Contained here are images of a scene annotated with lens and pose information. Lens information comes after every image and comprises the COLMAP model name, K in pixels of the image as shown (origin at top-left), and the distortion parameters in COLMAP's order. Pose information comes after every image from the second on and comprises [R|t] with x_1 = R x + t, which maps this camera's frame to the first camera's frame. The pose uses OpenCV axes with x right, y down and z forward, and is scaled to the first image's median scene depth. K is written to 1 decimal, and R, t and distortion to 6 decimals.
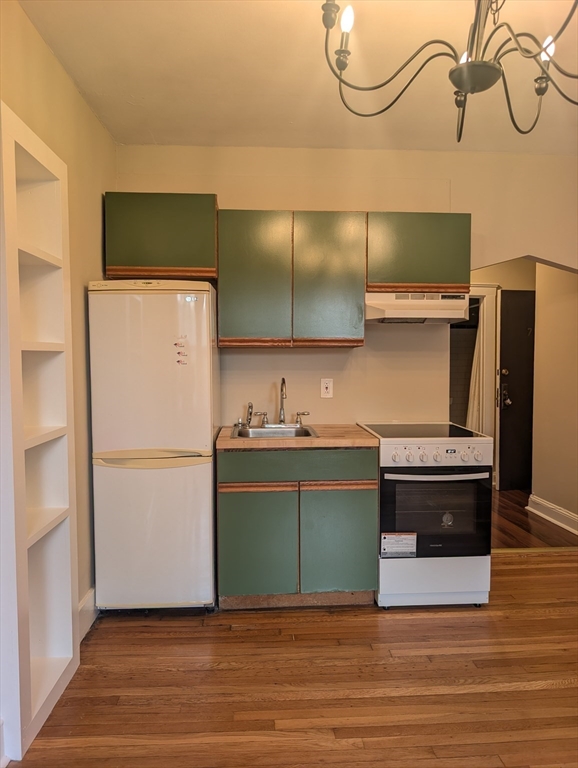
lens RADIAL K [[555.5, 0, 289.0], [0, 555.5, 380.6], [0, 0, 1]] dist [0.017362, -0.010687]
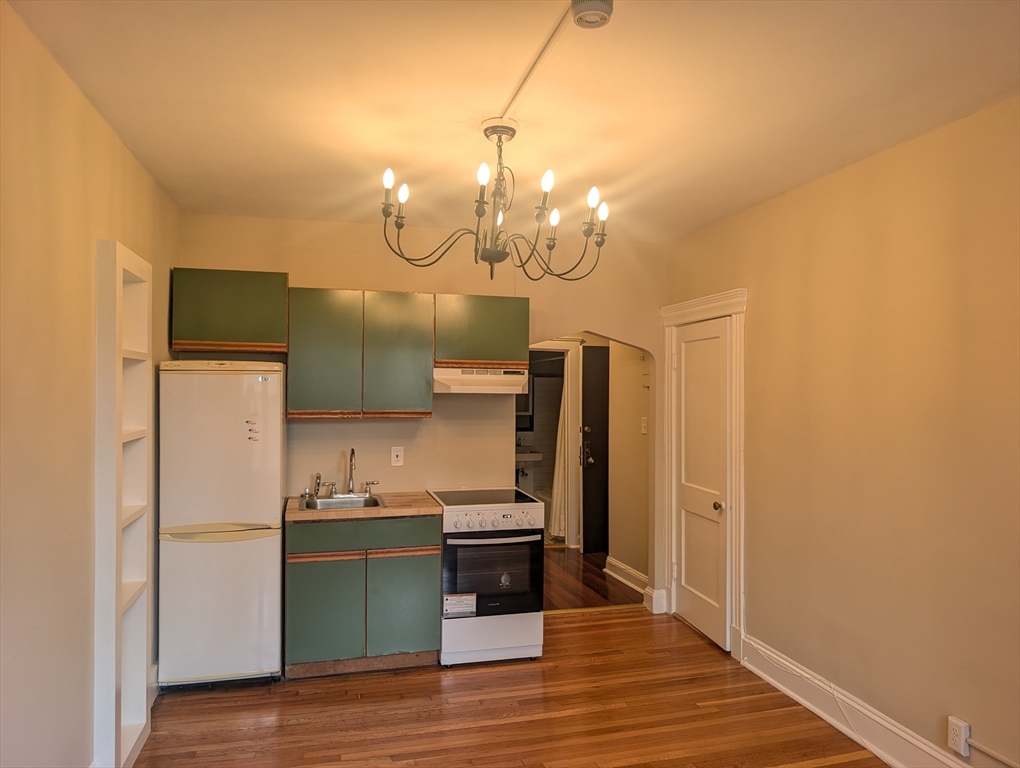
lens RADIAL K [[740.4, 0, 516.1], [0, 740.4, 381.8], [0, 0, 1]] dist [0.021673, -0.018813]
pose [[0.978992, 0.010430, 0.203630, 0.006157], [-0.000681, 0.998852, -0.047889, -0.070000], [-0.203896, 0.046745, 0.977876, -0.452737]]
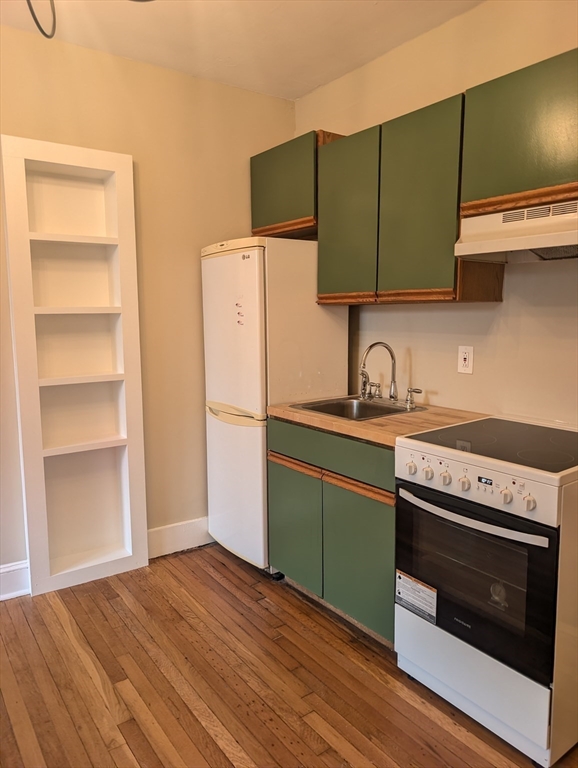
lens RADIAL K [[555.5, 0, 288.3], [0, 555.5, 378.3], [0, 0, 1]] dist [0.017362, -0.010687]
pose [[0.529200, 0.098592, -0.842750, 0.664537], [-0.027185, 0.994686, 0.099297, -0.033042], [0.848062, -0.029638, 0.529068, 0.516139]]
